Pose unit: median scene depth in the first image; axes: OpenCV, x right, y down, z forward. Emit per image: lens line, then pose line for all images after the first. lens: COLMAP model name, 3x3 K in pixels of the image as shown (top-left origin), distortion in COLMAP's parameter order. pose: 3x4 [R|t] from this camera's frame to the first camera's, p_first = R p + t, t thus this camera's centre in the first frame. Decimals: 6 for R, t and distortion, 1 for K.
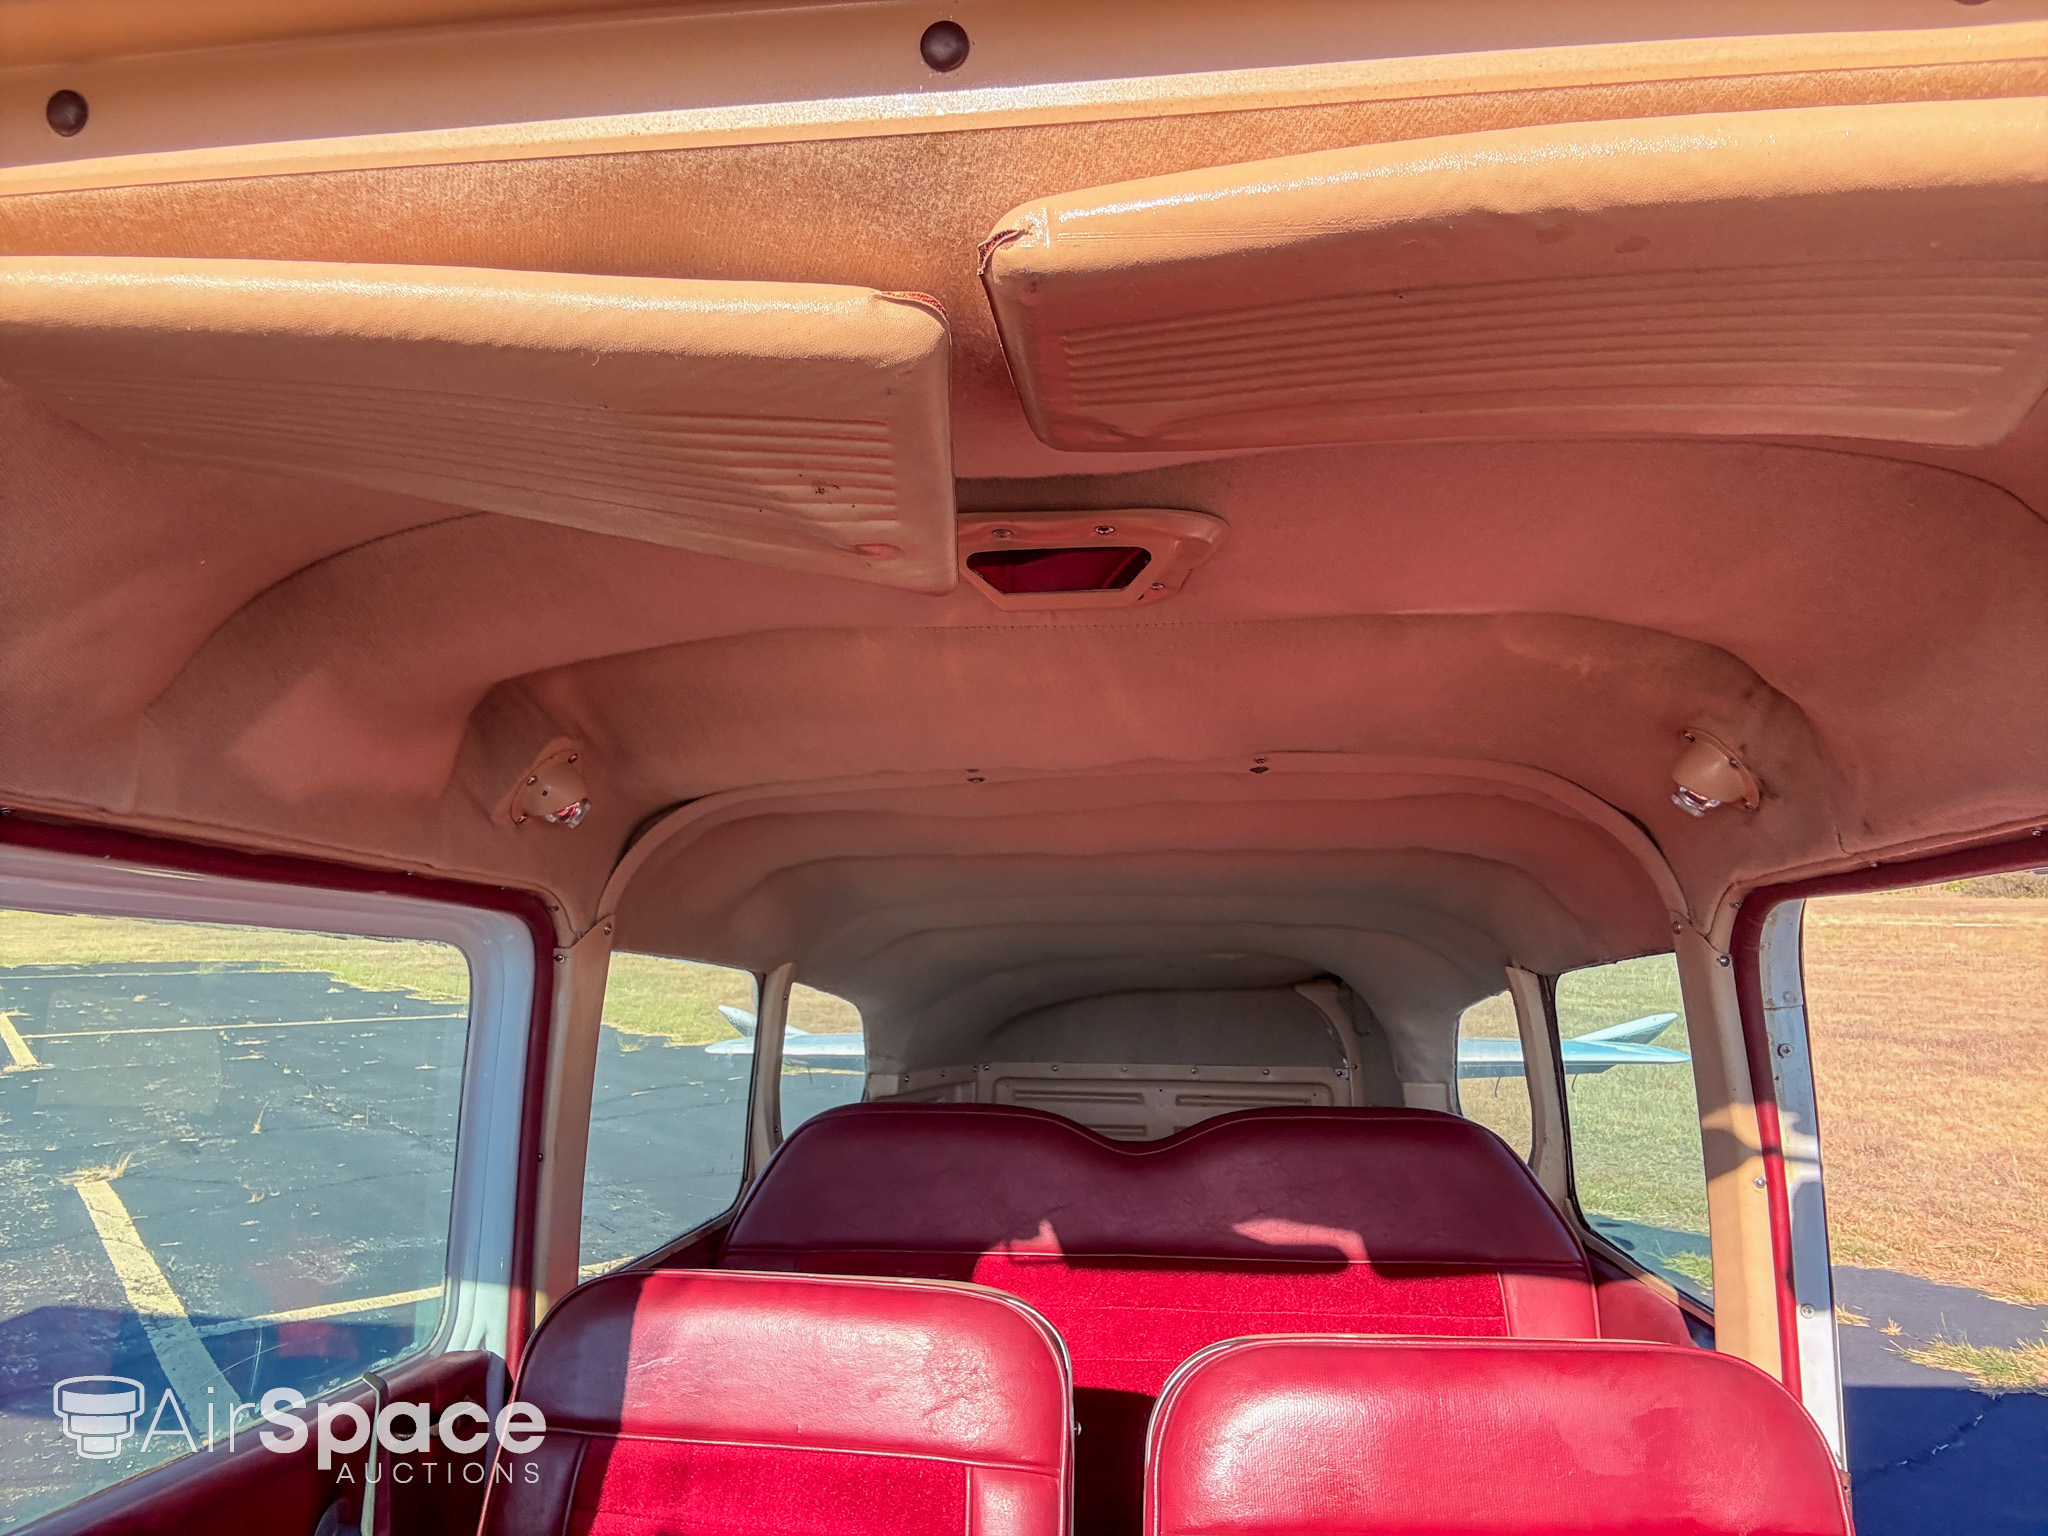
lens RADIAL K [[1343.5, 0, 1024.0], [0, 1343.5, 768.0], [0, 0, 1]] dist [0.064329, -0.062565]
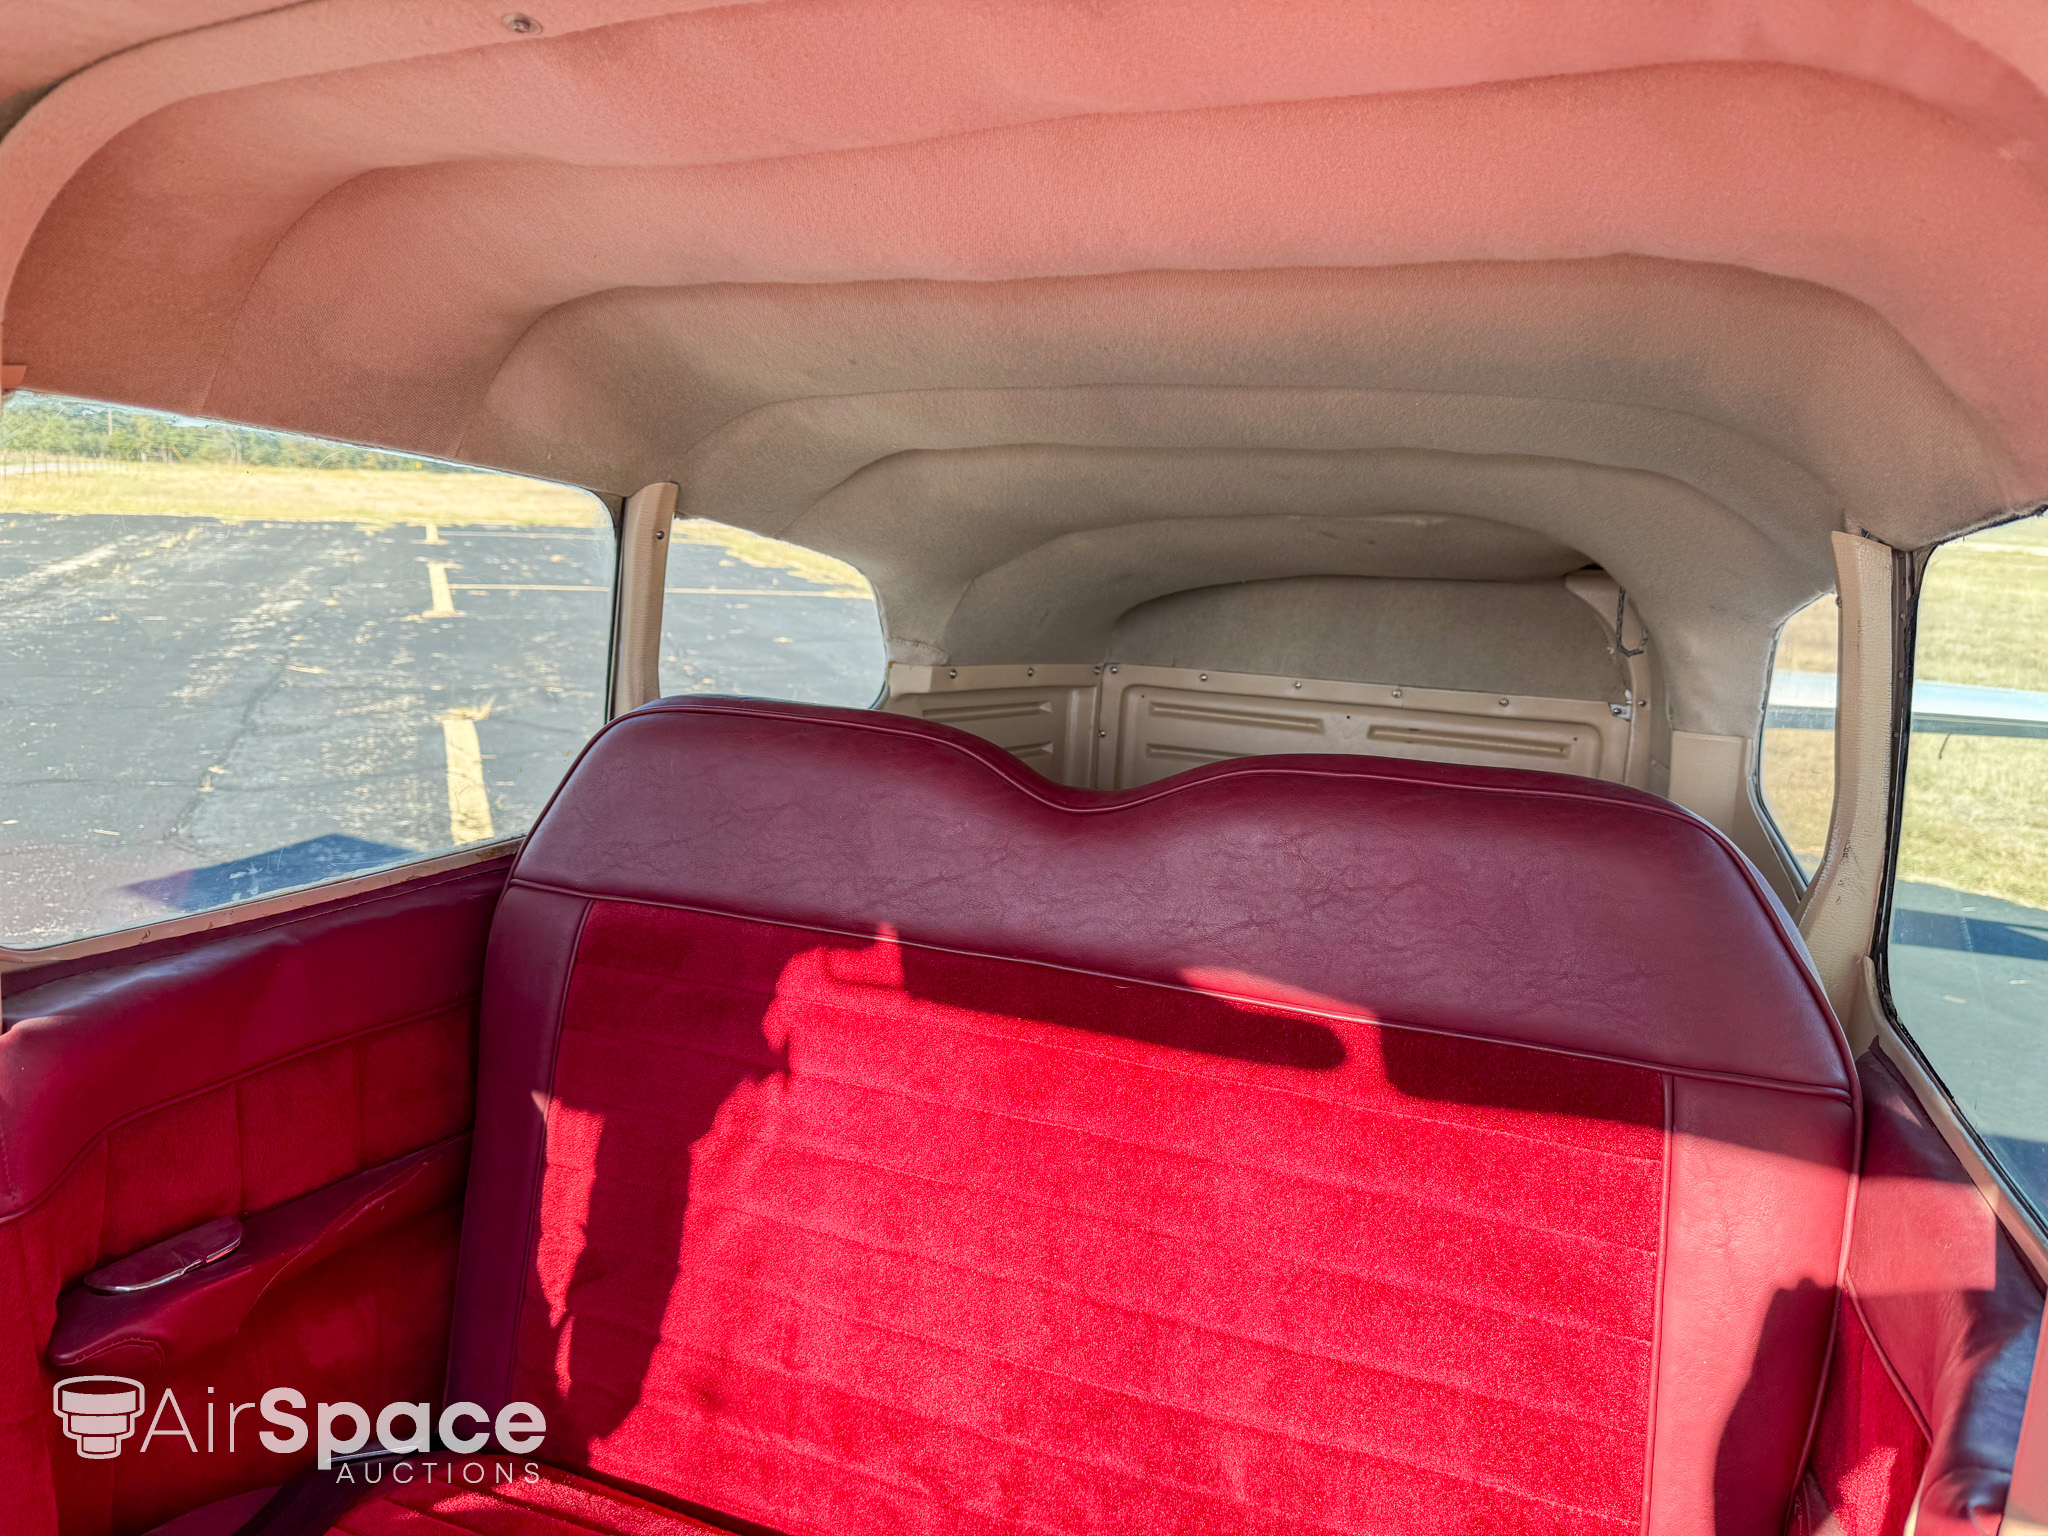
lens RADIAL K [[1425.5, 0, 1024.0], [0, 1425.5, 768.0], [0, 0, 1]] dist [0.067554, -0.096752]
pose [[0.961064, 0.088158, -0.261885, 0.136546], [-0.011038, 0.959233, 0.282399, 0.052317], [0.276104, -0.268513, 0.922858, 0.244411]]
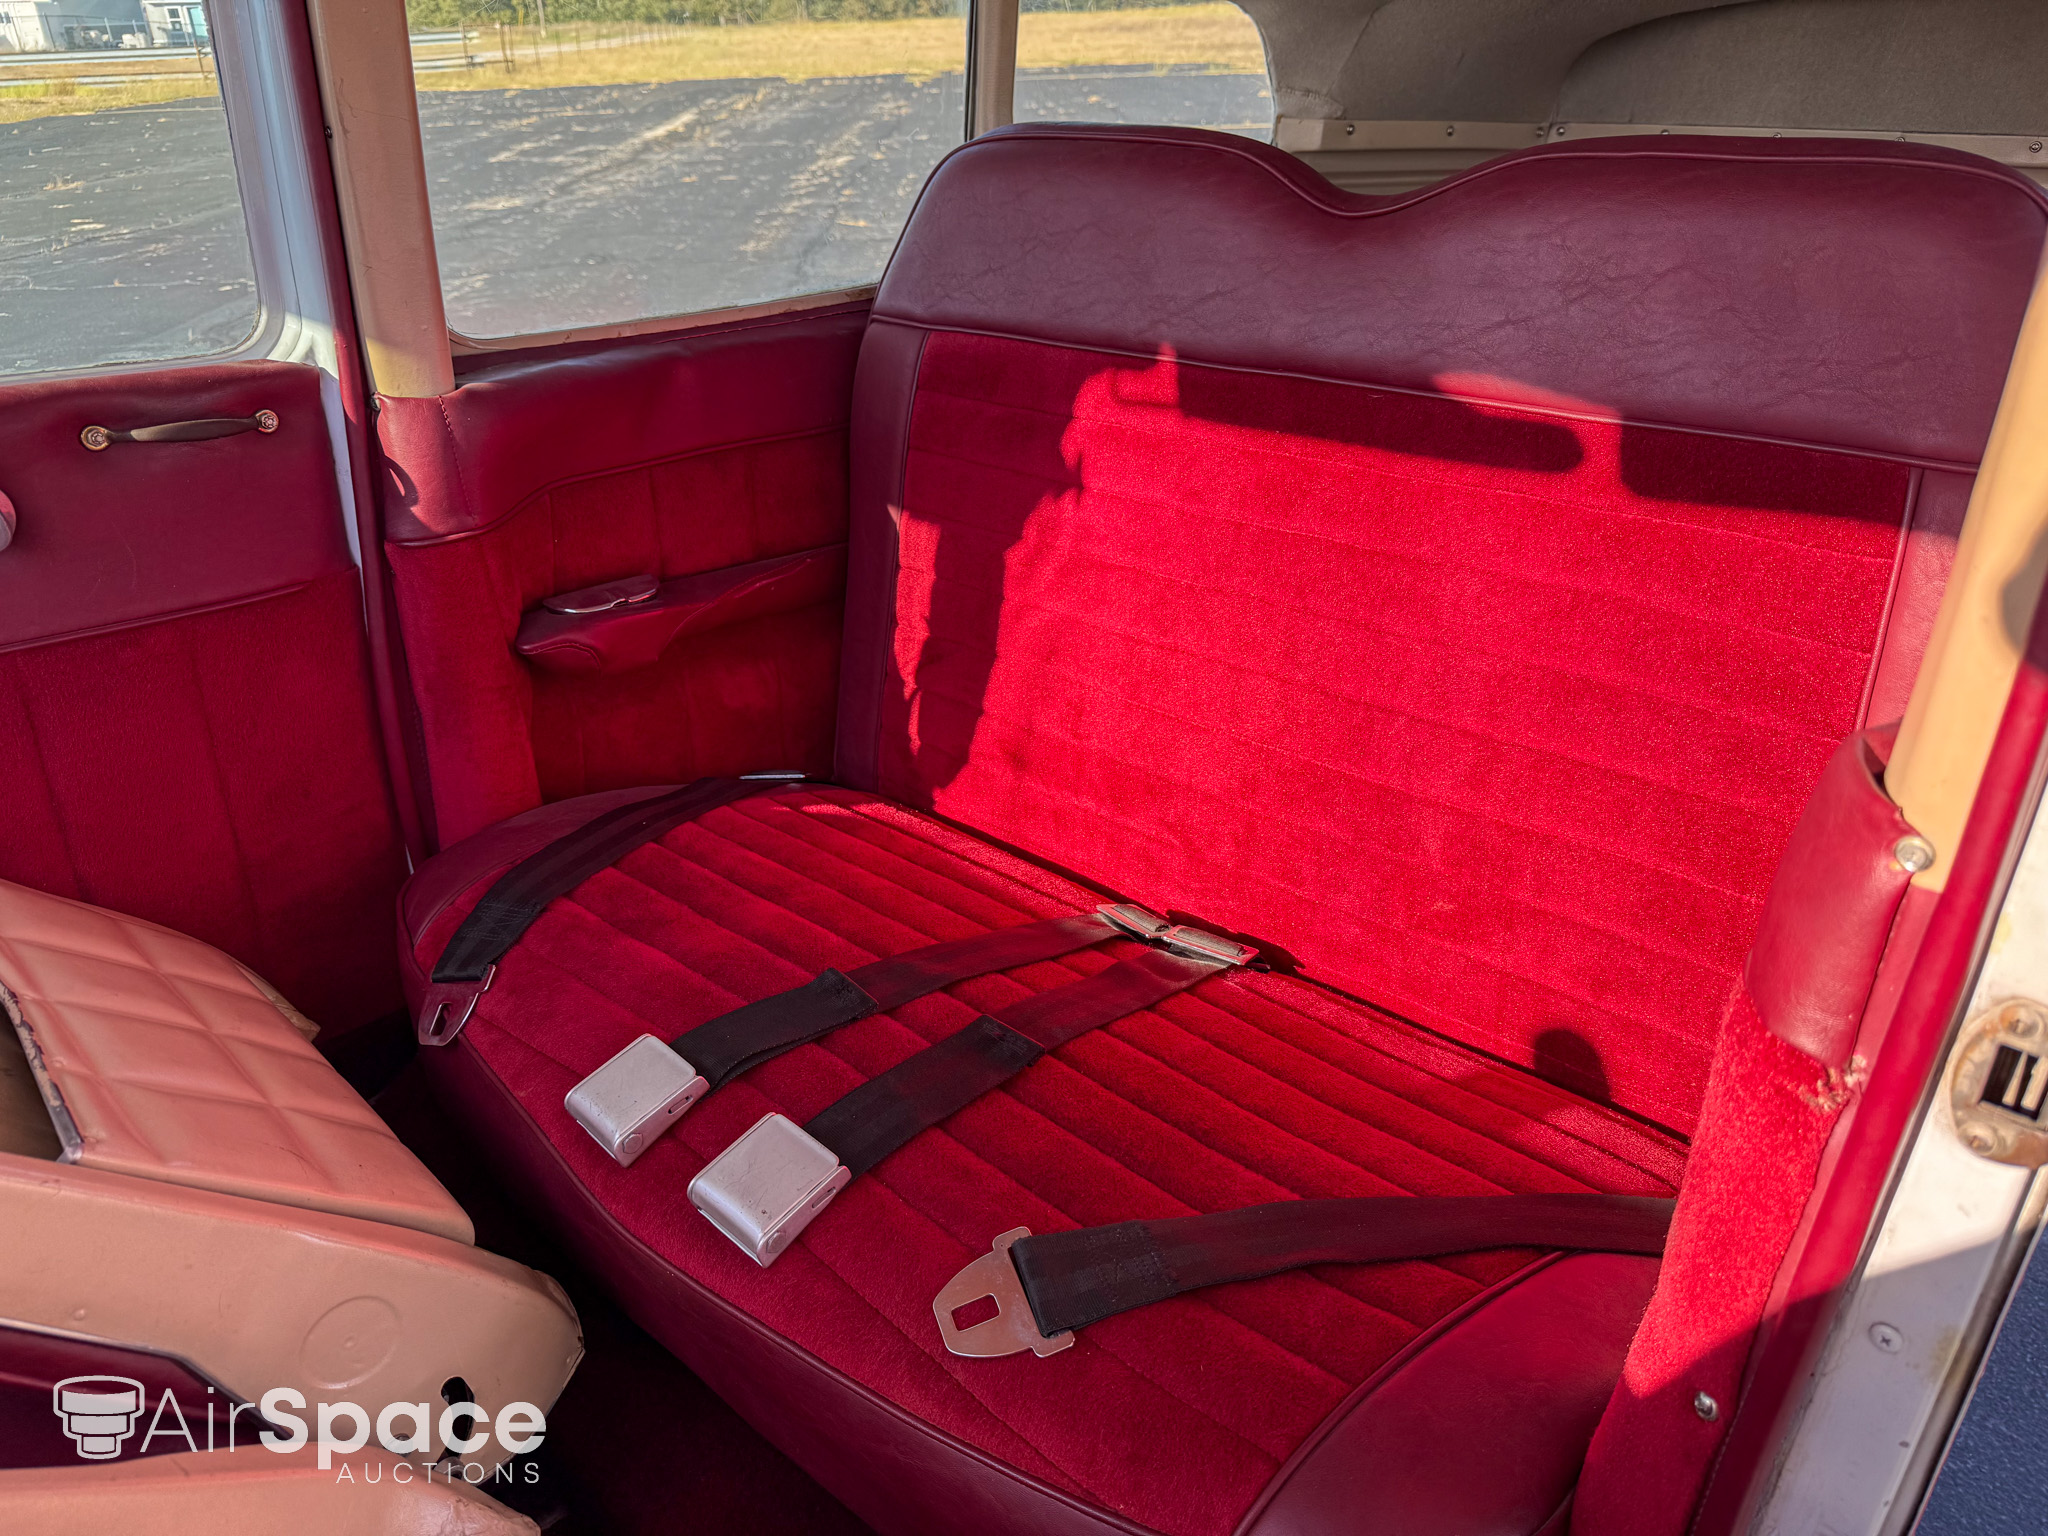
lens RADIAL K [[1446.6, 0, 1024.0], [0, 1446.6, 768.0], [0, 0, 1]] dist [0.059149, -0.130238]
pose [[0.805071, 0.250228, -0.537817, 0.223844], [0.092505, 0.842614, 0.530513, 0.083250], [0.585921, -0.476851, 0.655217, 0.229175]]
